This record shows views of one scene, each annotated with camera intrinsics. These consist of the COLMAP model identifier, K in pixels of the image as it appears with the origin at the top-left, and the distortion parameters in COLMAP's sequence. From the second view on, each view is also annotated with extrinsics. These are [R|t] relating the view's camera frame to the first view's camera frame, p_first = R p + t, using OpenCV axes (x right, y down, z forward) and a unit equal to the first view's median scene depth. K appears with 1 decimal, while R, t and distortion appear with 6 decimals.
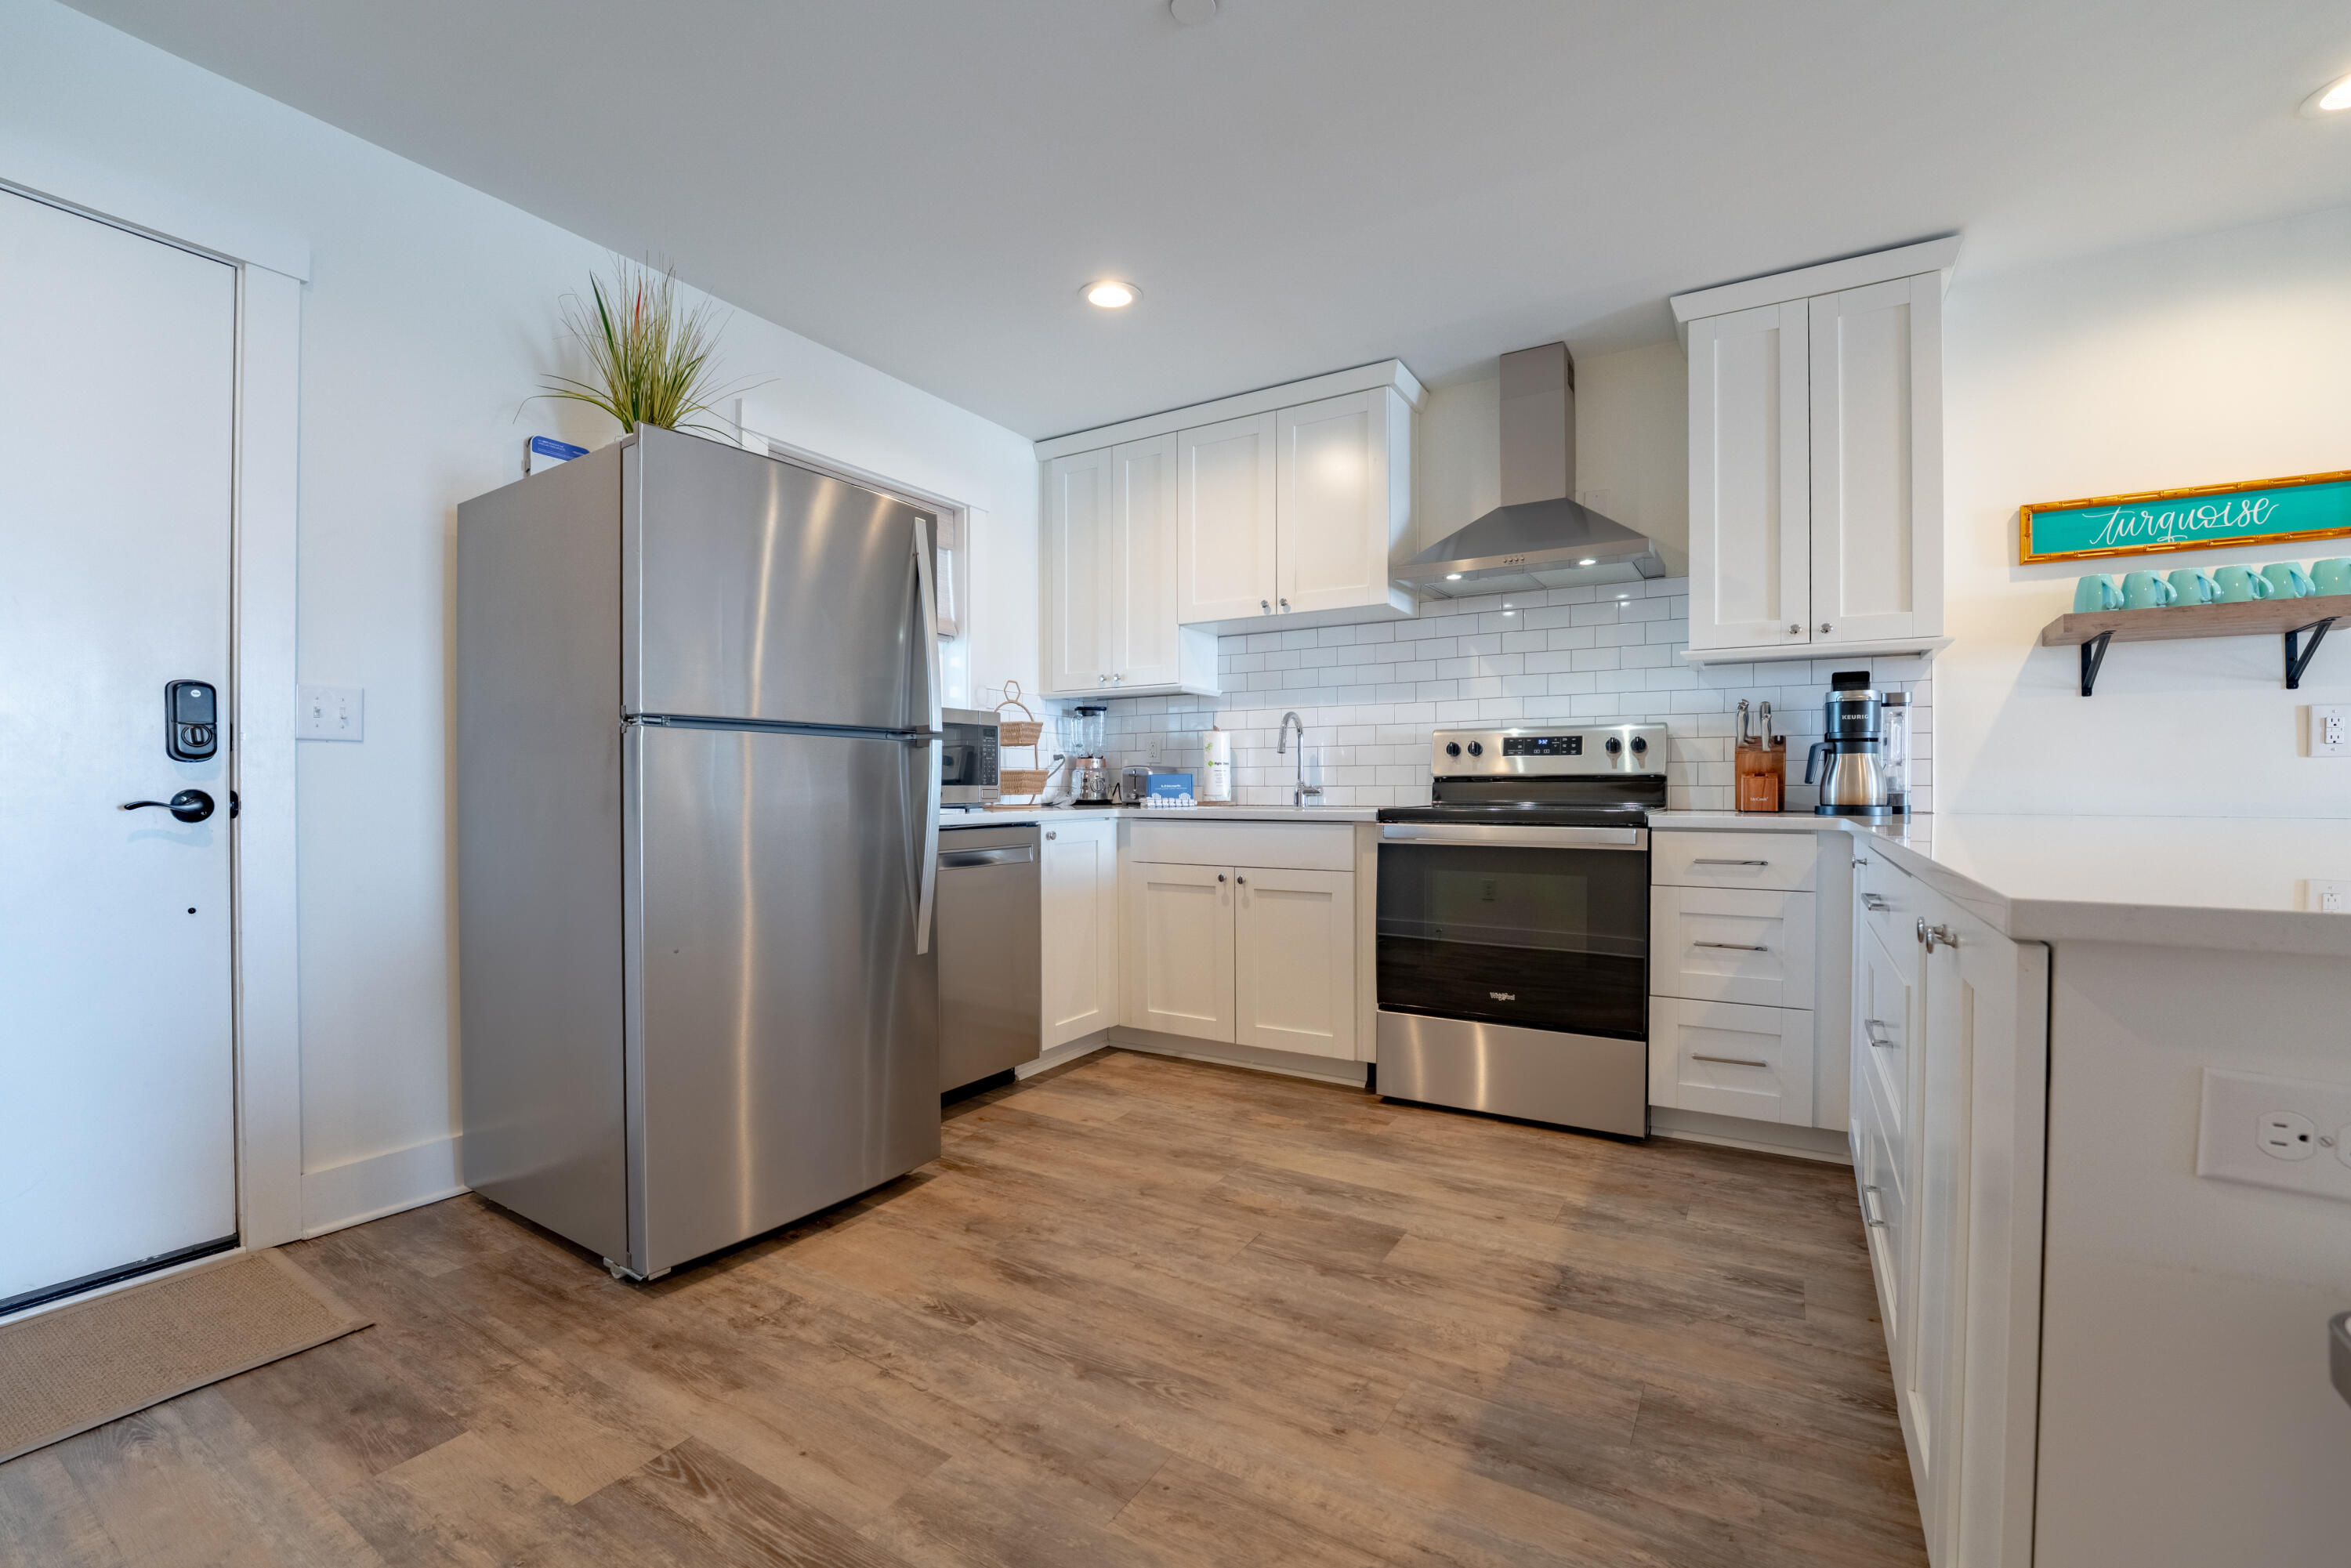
lens RADIAL K [[999.3, 0, 1182.2], [0, 999.3, 787.5], [0, 0, 1]] dist [-0.008459, -0.000708]
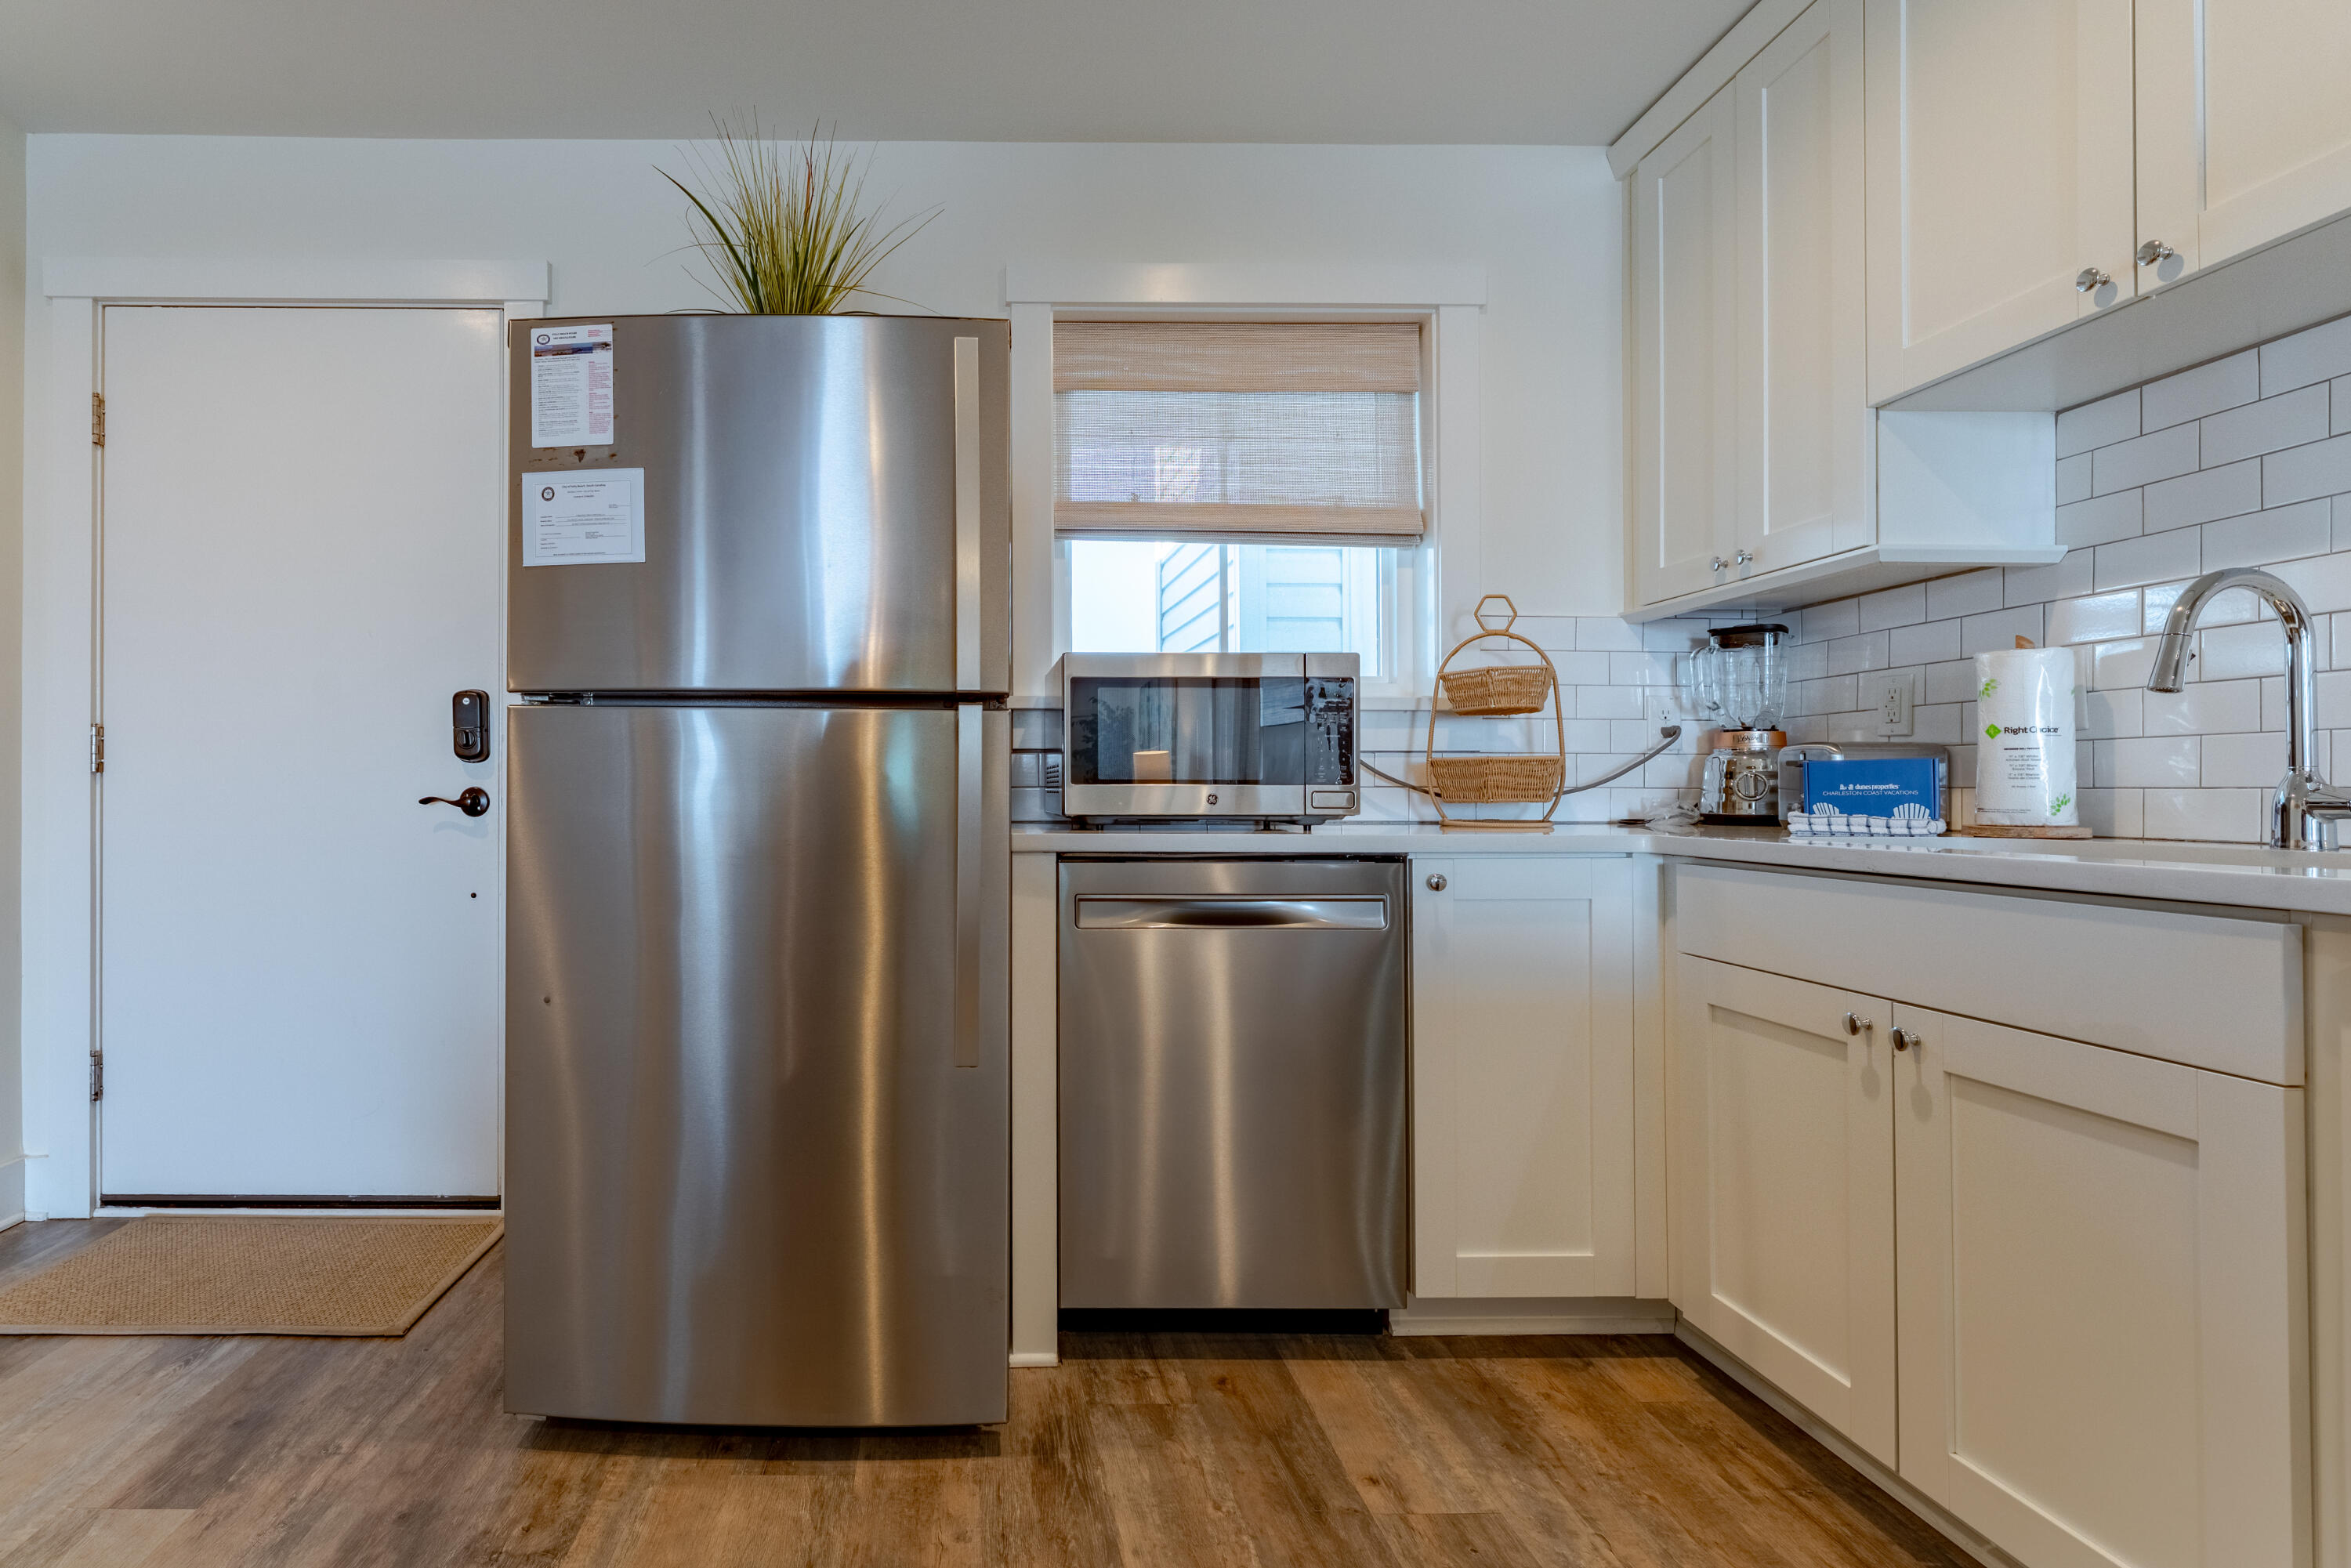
lens RADIAL K [[1116.1, 0, 1167.1], [0, 1116.1, 783.4], [0, 0, 1]] dist [0.004654, -0.000904]
pose [[0.525527, -0.003278, -0.850771, 0.285177], [-0.003853, 0.999973, -0.006233, 0.001431], [0.850768, 0.006554, 0.525500, 0.582194]]
